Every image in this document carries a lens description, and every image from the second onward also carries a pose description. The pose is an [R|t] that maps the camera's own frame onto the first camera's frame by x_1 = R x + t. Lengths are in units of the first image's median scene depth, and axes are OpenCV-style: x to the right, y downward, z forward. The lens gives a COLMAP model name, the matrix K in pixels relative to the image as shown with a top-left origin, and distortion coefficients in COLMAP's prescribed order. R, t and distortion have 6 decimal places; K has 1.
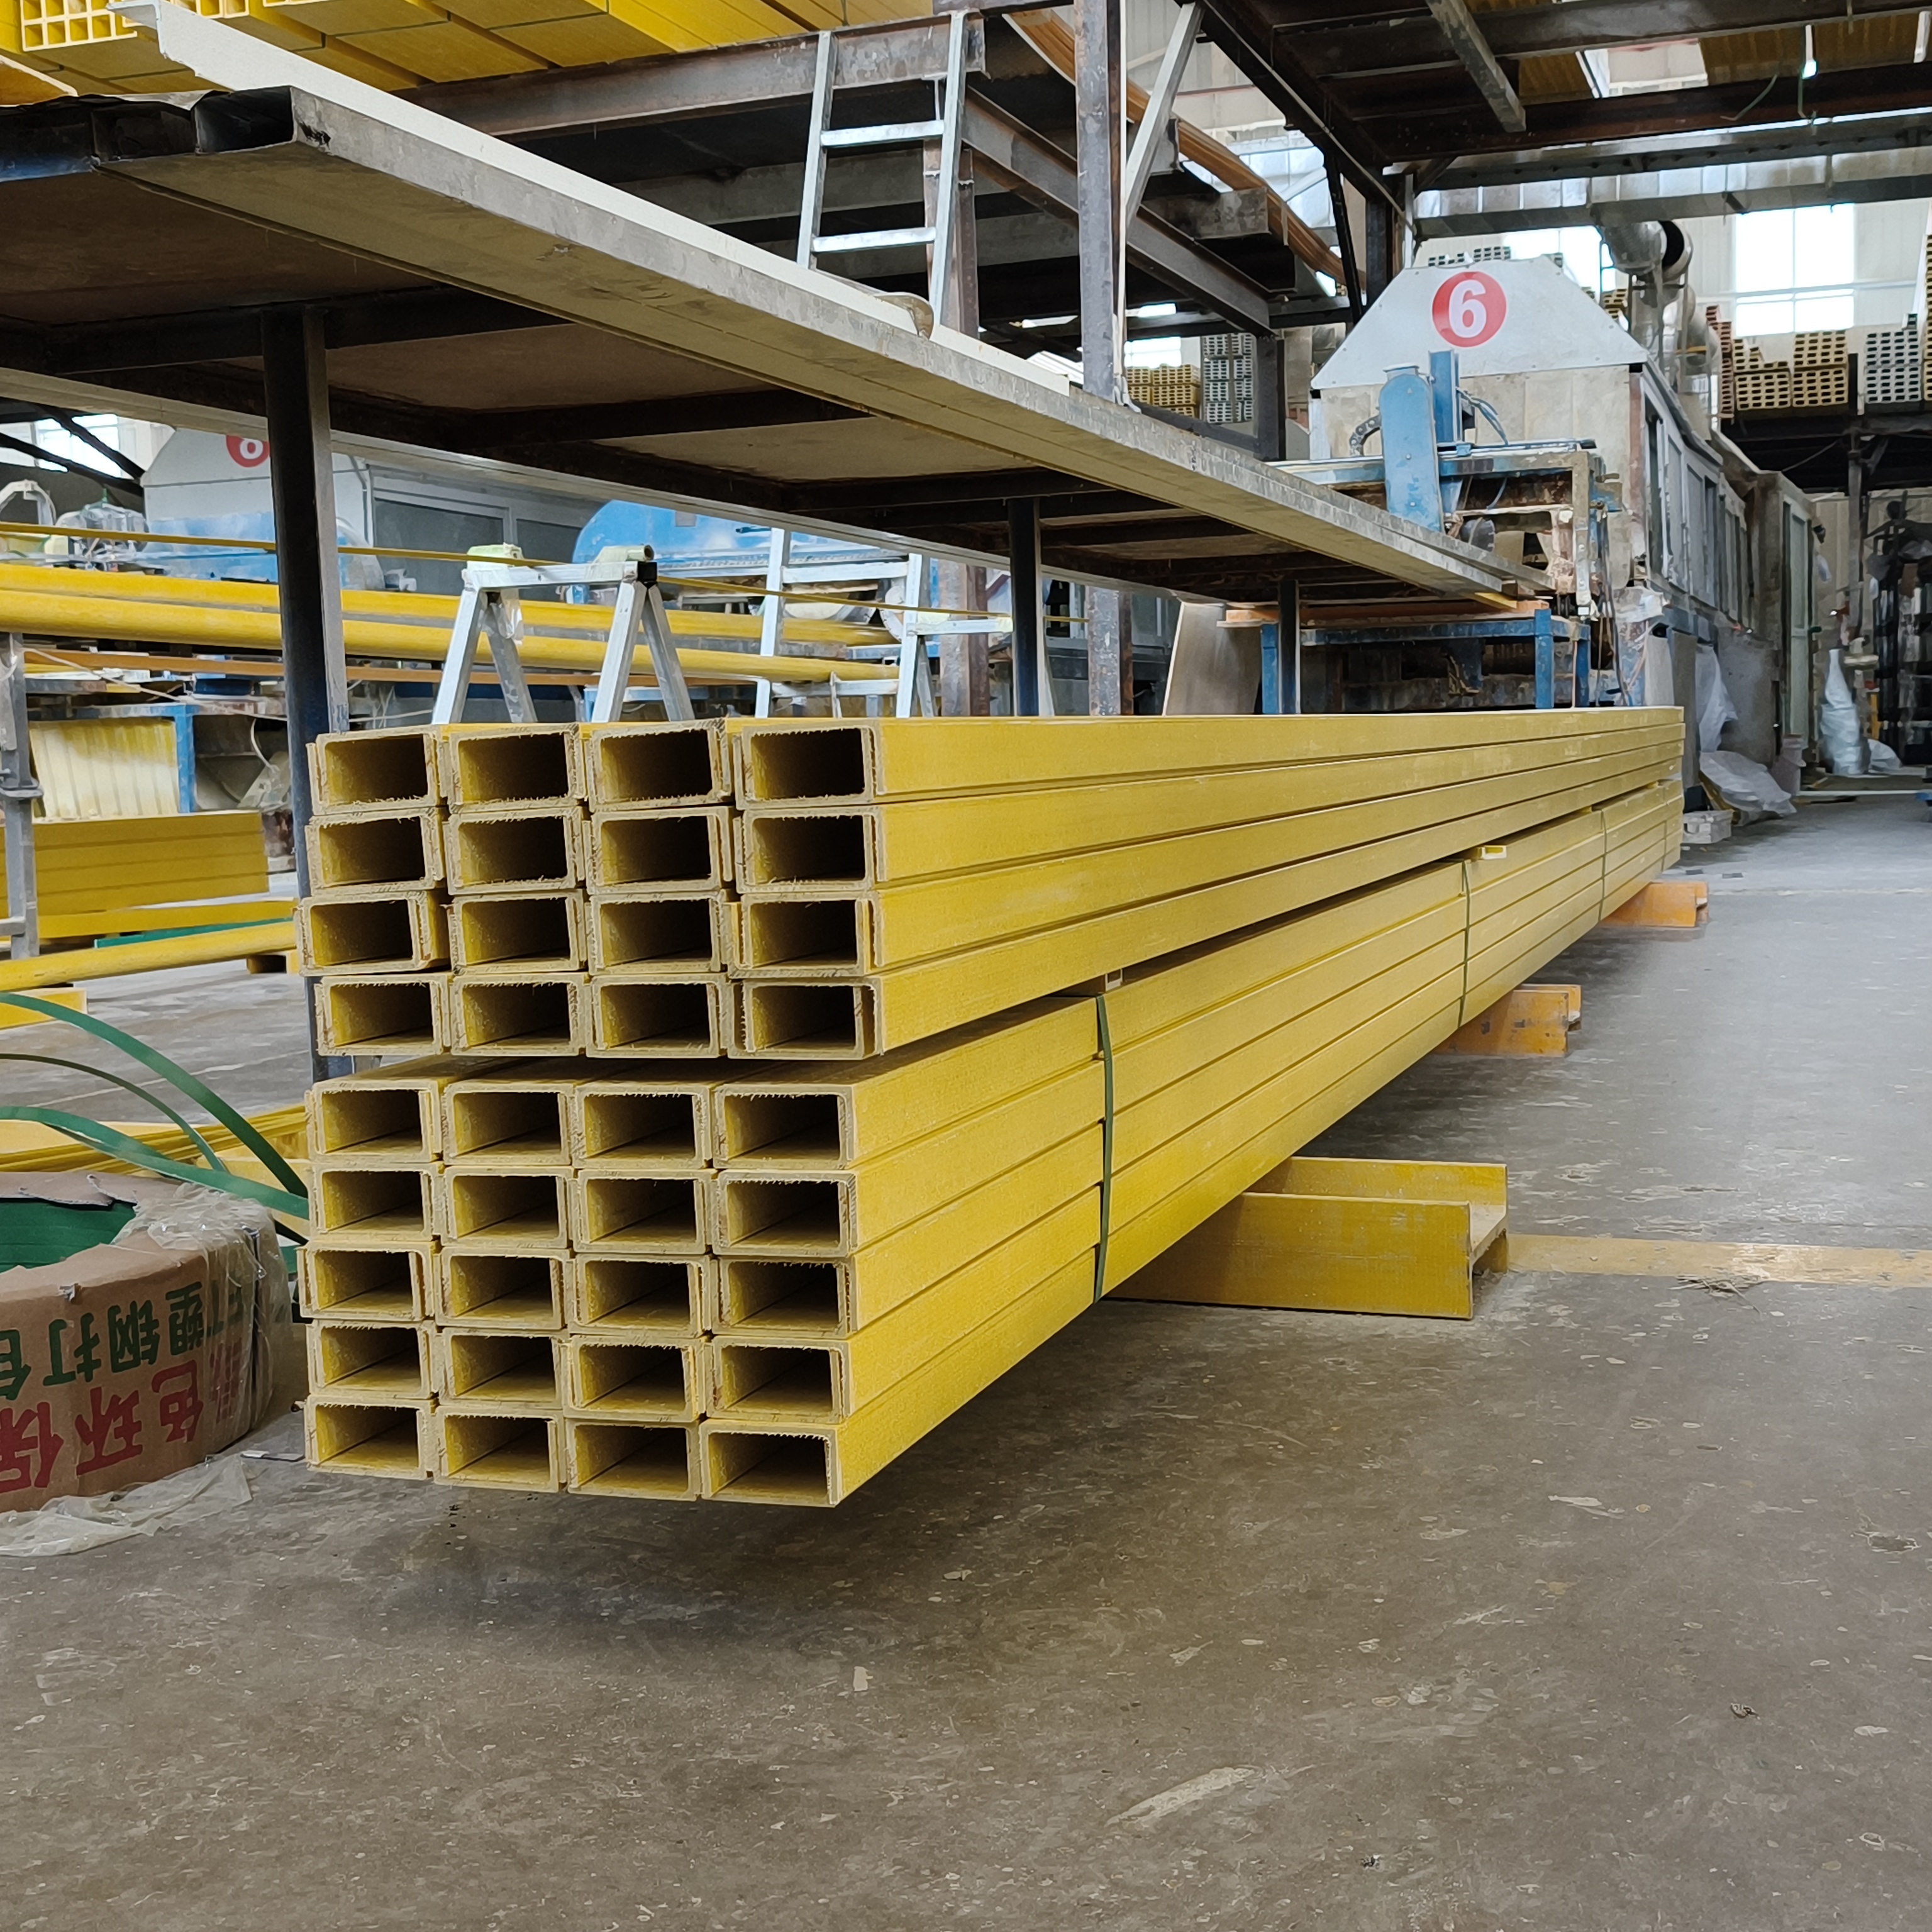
lens RADIAL K [[2548.0, 0, 968.6], [0, 2548.0, 994.7], [0, 0, 1]] dist [-0.010508, 0.070608]
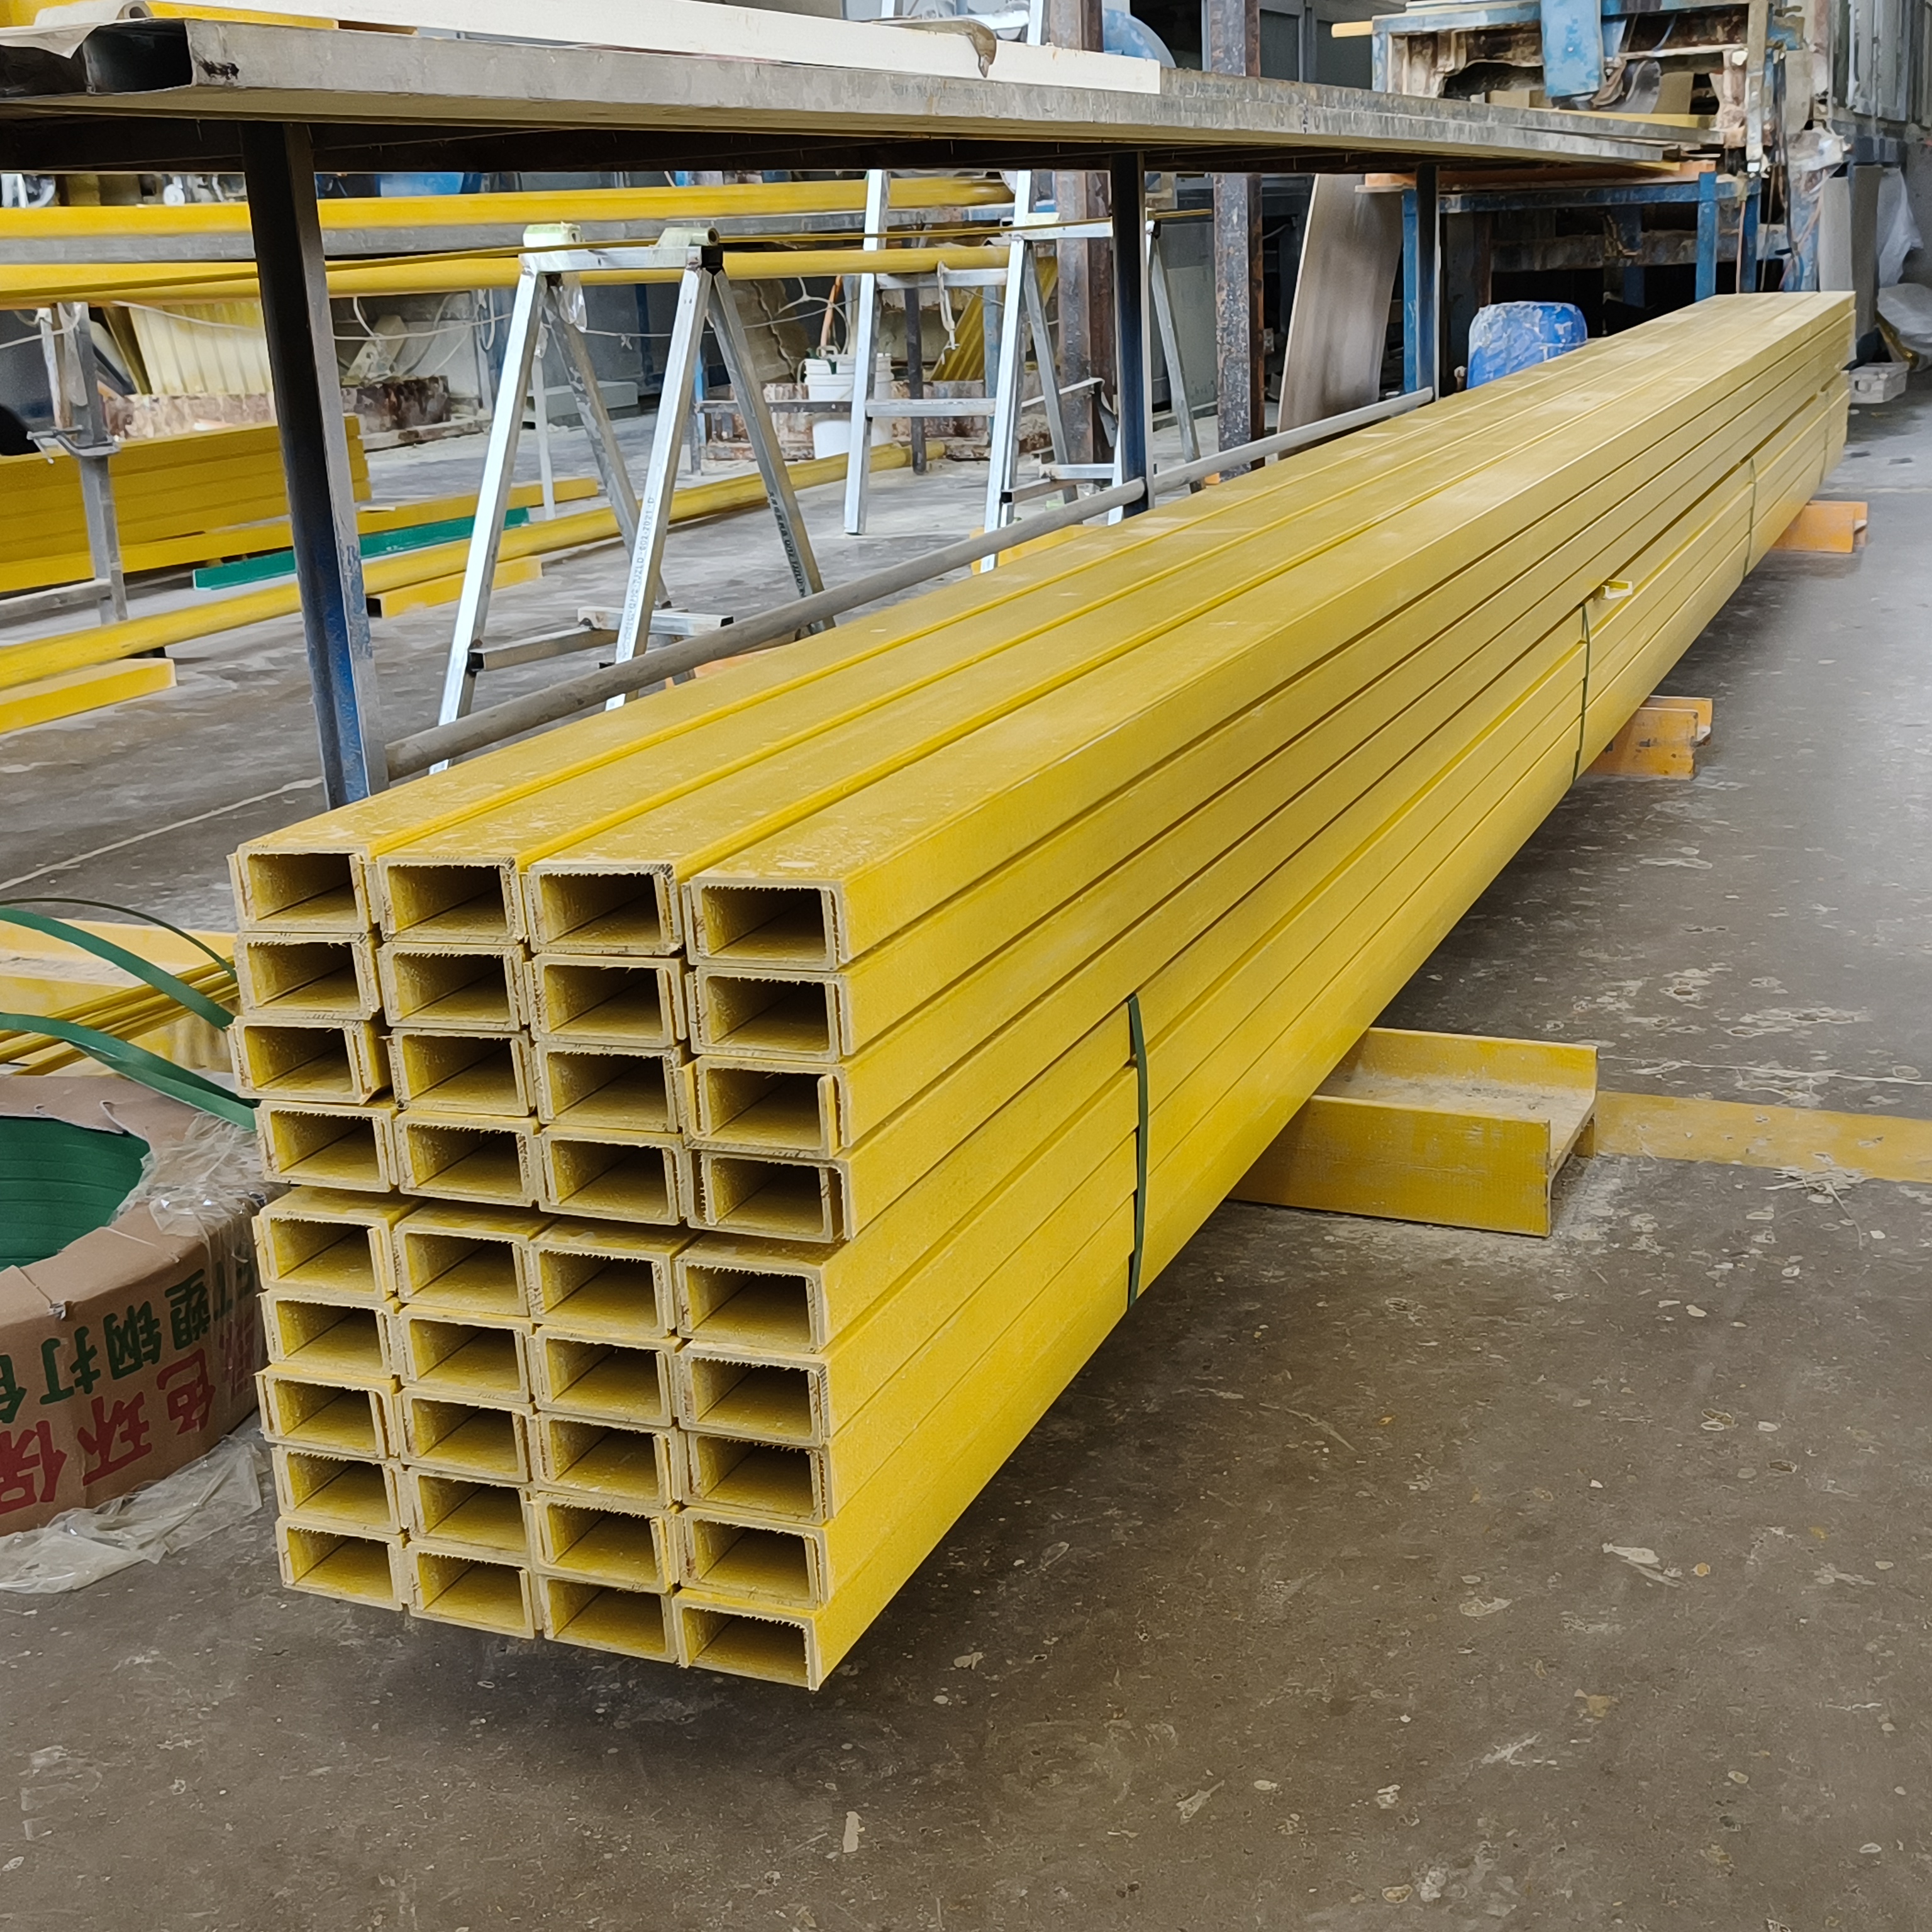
lens RADIAL K [[2544.5, 0, 966.0], [0, 2544.5, 966.0], [0, 0, 1]] dist [-0.017682, 0.094090]
pose [[0.998211, -0.001208, -0.059779, 0.049338], [0.012428, 0.982149, 0.187693, -0.195614], [0.058485, -0.188100, 0.980407, 0.104110]]
